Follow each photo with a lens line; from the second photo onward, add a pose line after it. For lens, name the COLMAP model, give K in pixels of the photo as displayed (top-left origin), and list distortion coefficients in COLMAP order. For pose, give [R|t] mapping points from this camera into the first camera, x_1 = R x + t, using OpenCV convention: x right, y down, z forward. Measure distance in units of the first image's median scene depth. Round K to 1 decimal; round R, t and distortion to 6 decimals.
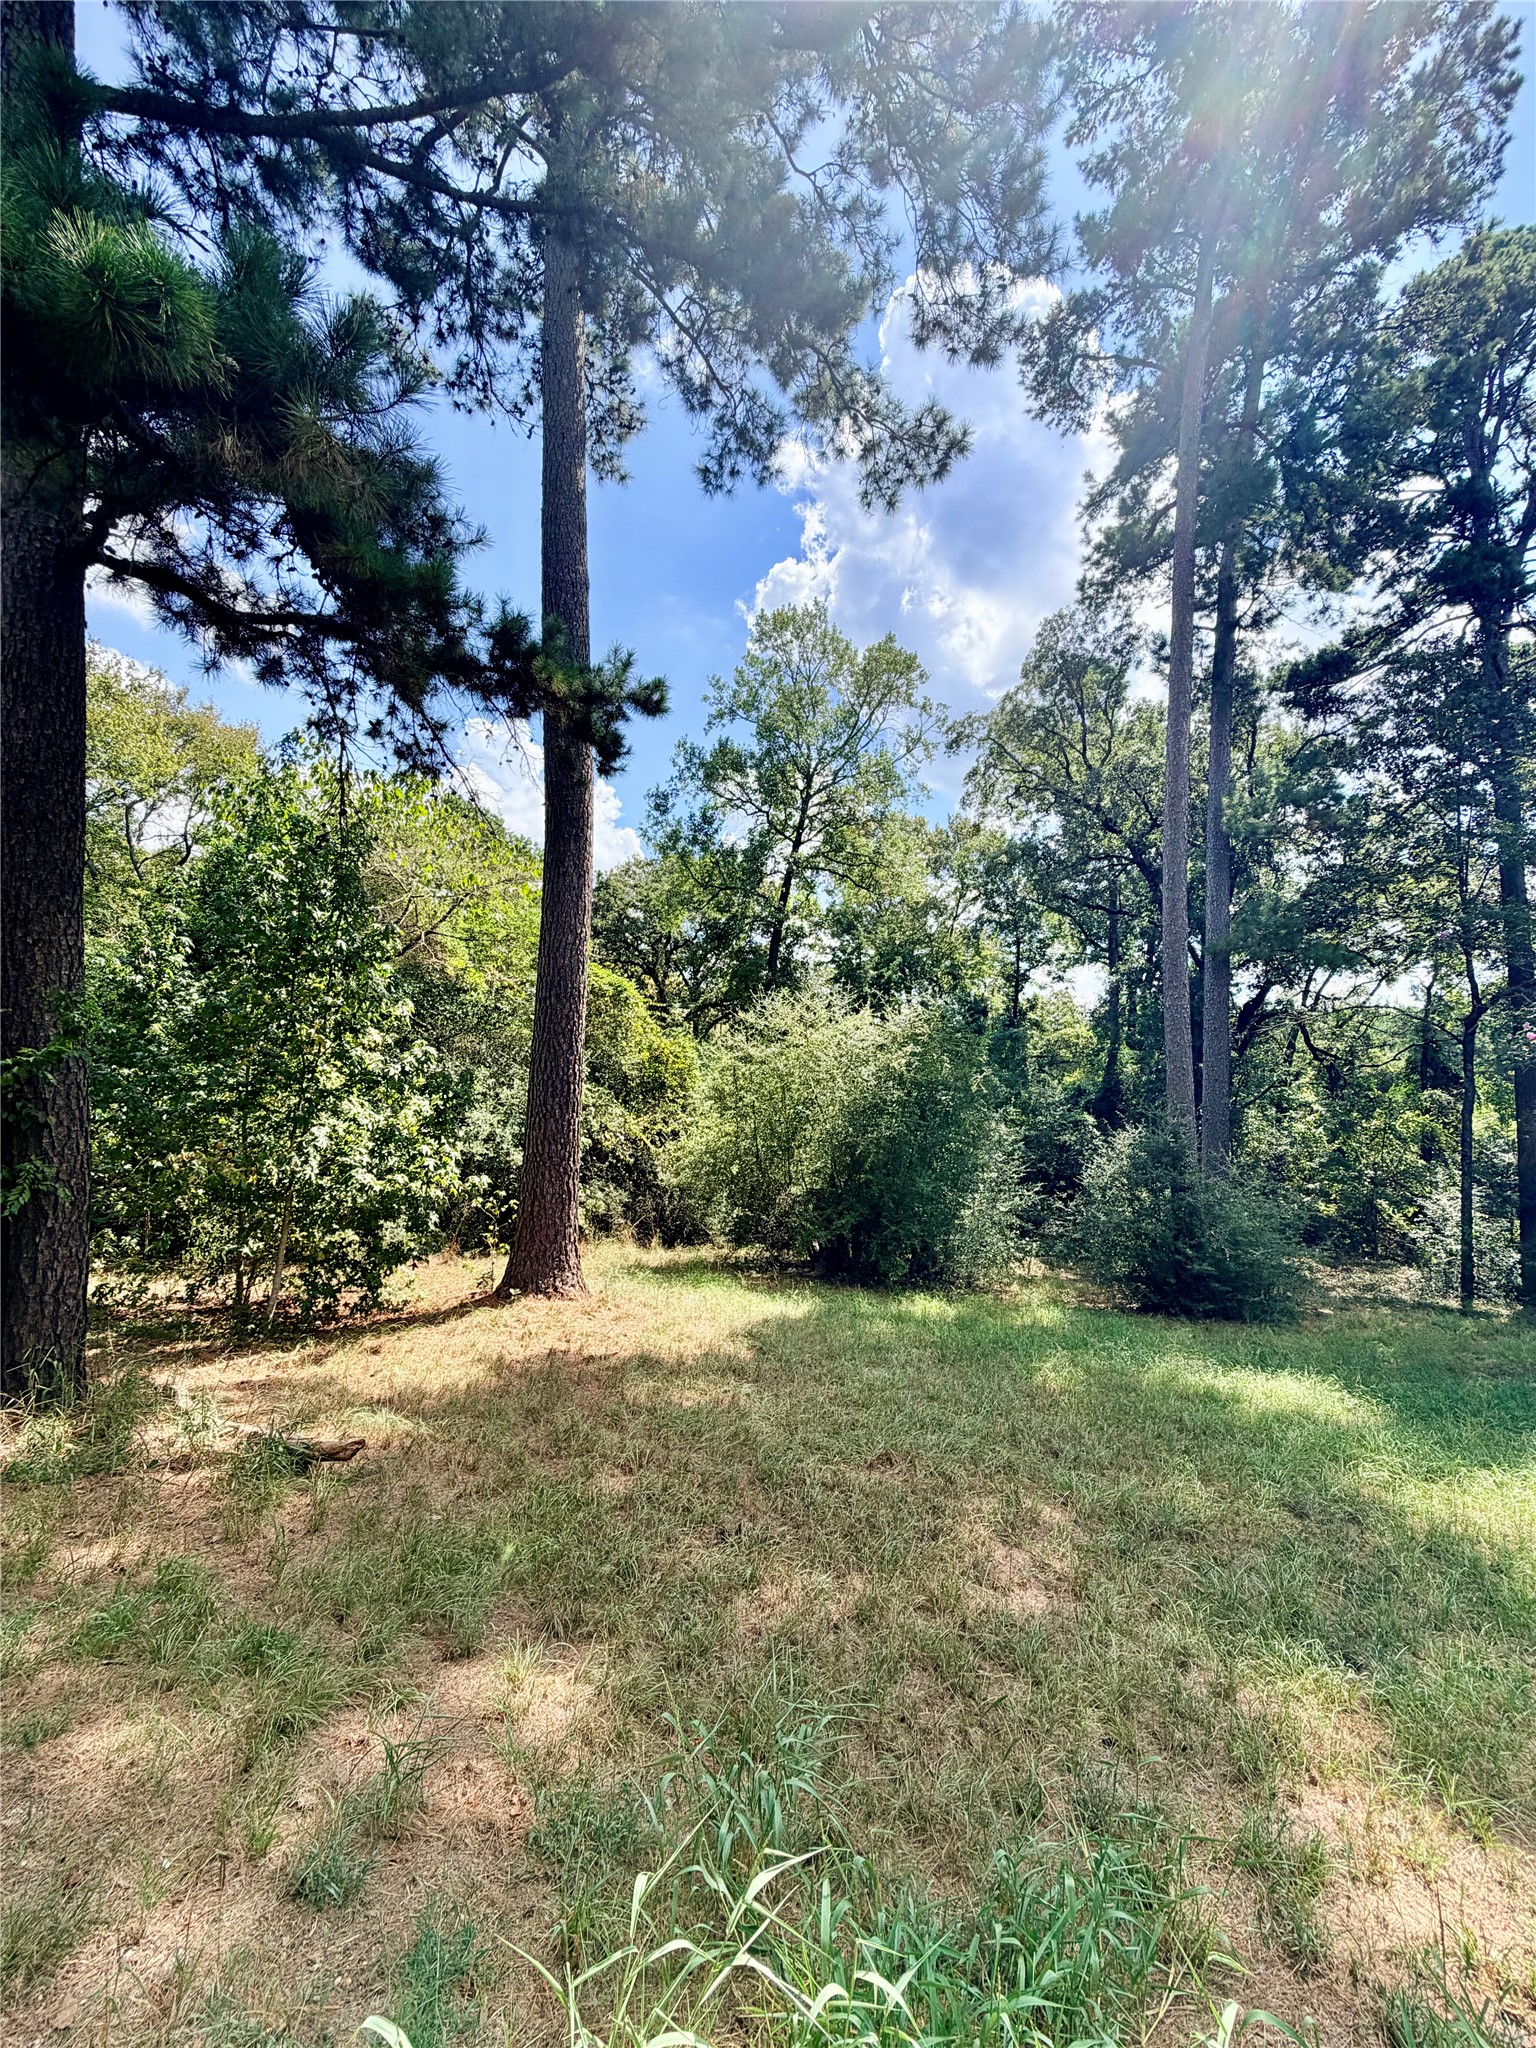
lens RADIAL K [[819.5, 0, 771.8], [0, 819.5, 1027.6], [0, 0, 1]] dist [-0.000828, 0.000191]
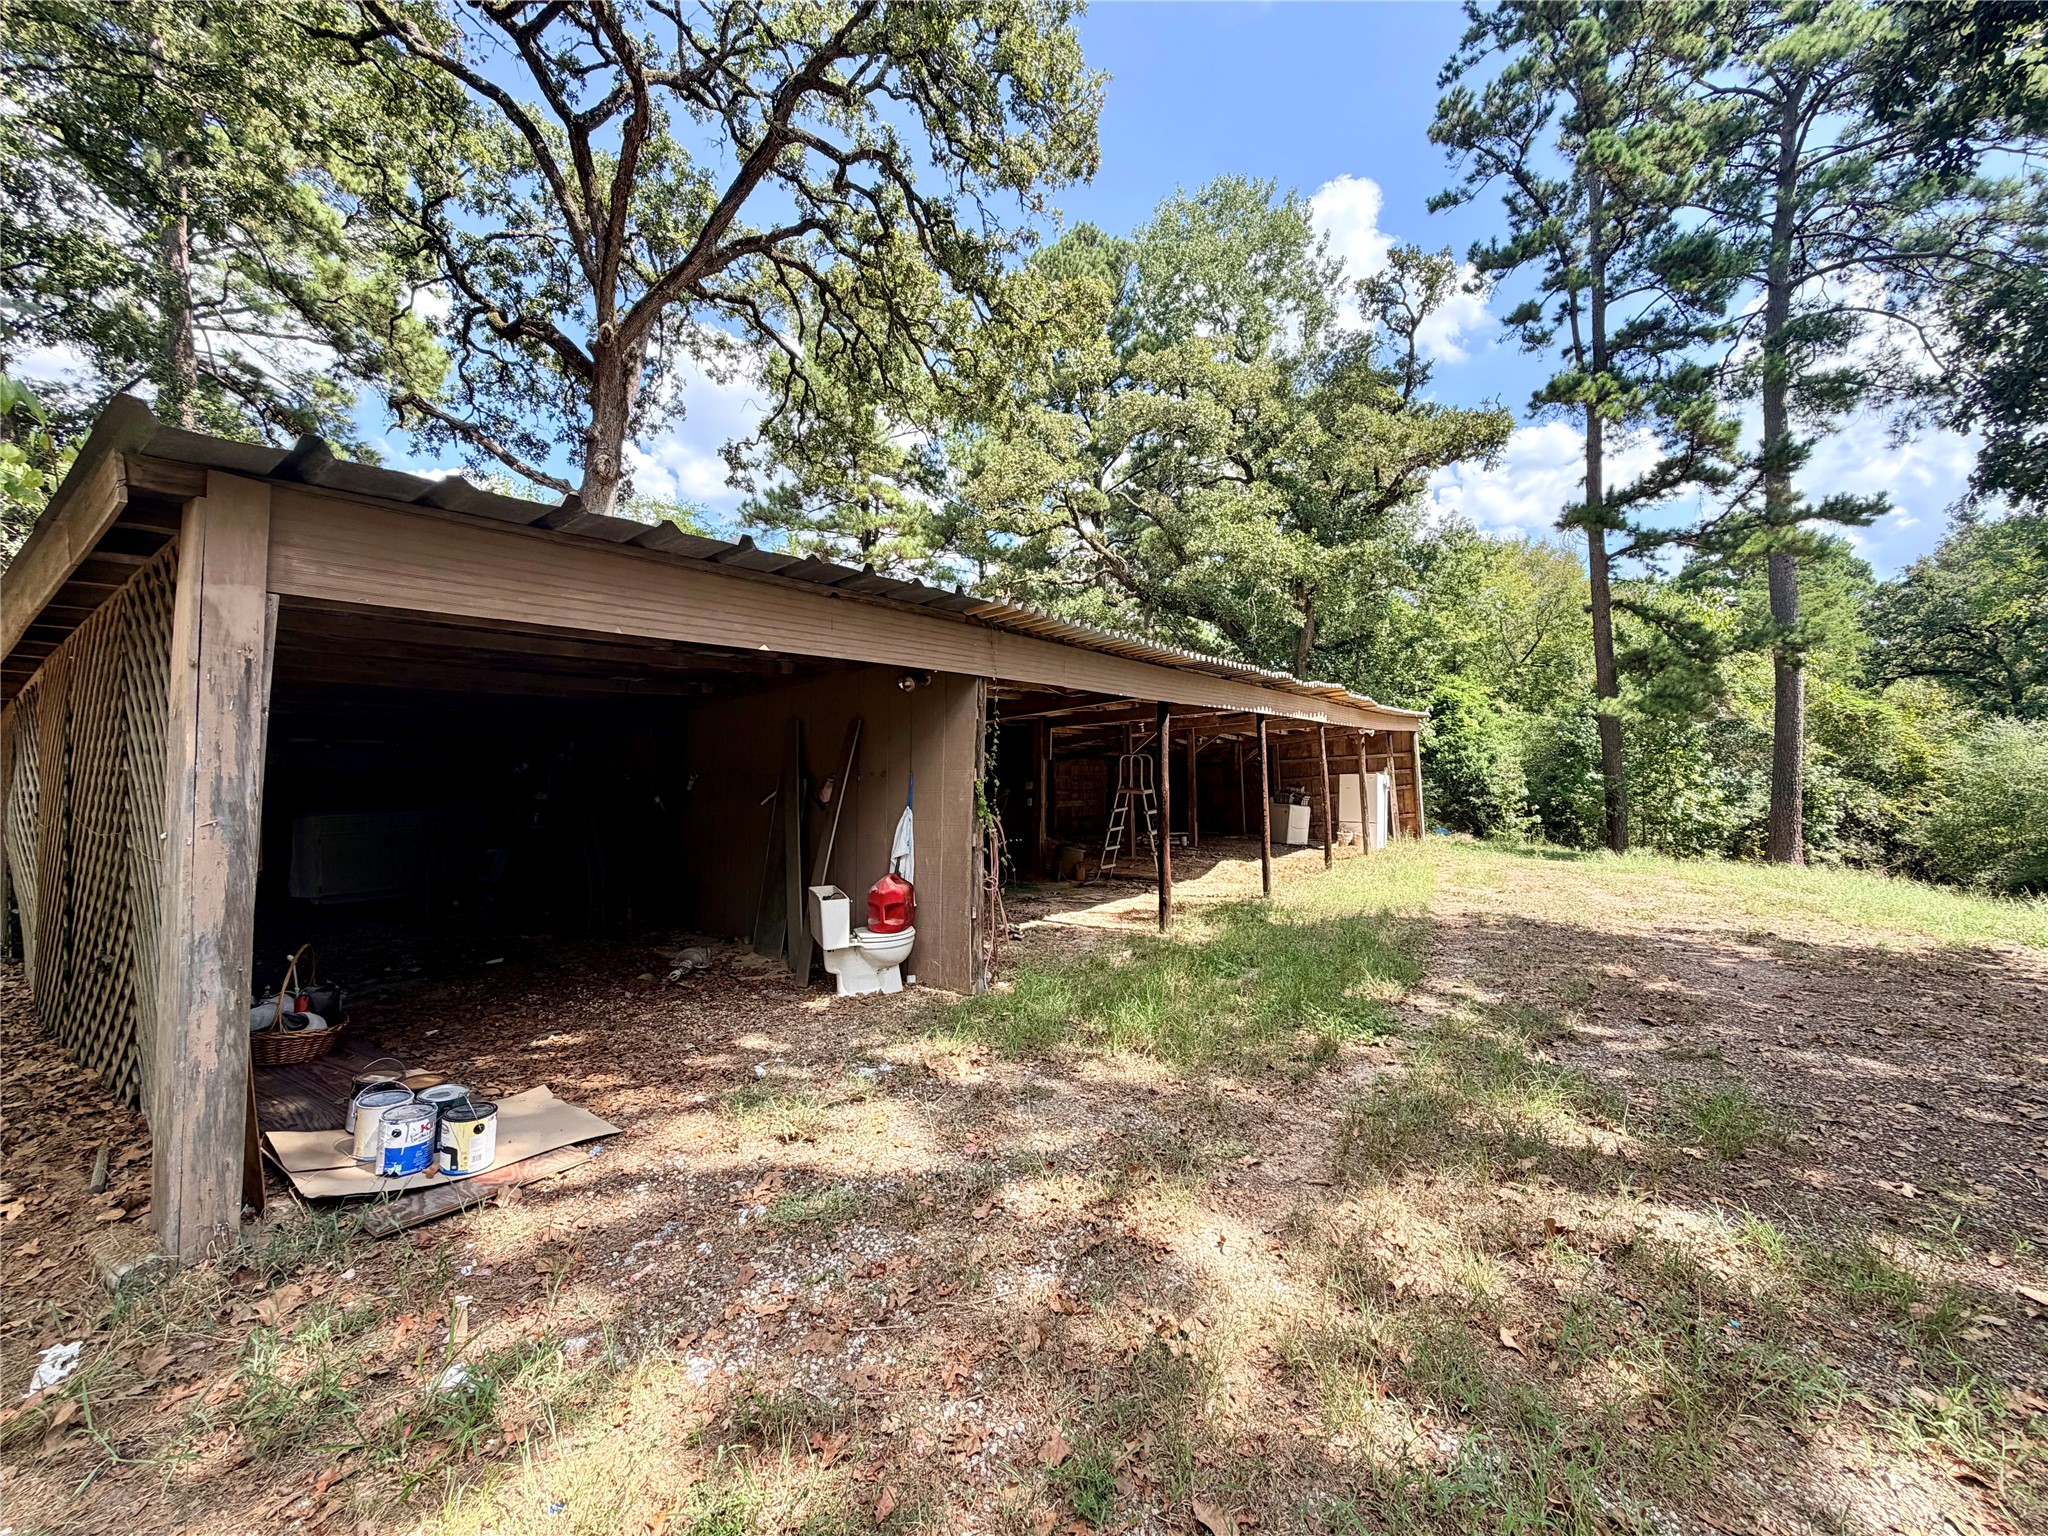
lens RADIAL K [[819.5, 0, 1030.0], [0, 819.5, 763.2], [0, 0, 1]] dist [-0.000828, 0.000191]
pose [[0.450157, -0.037307, -0.892170, 0.801244], [0.090889, 0.995852, 0.004217, -0.183908], [0.888312, -0.082987, 0.451681, -1.852163]]
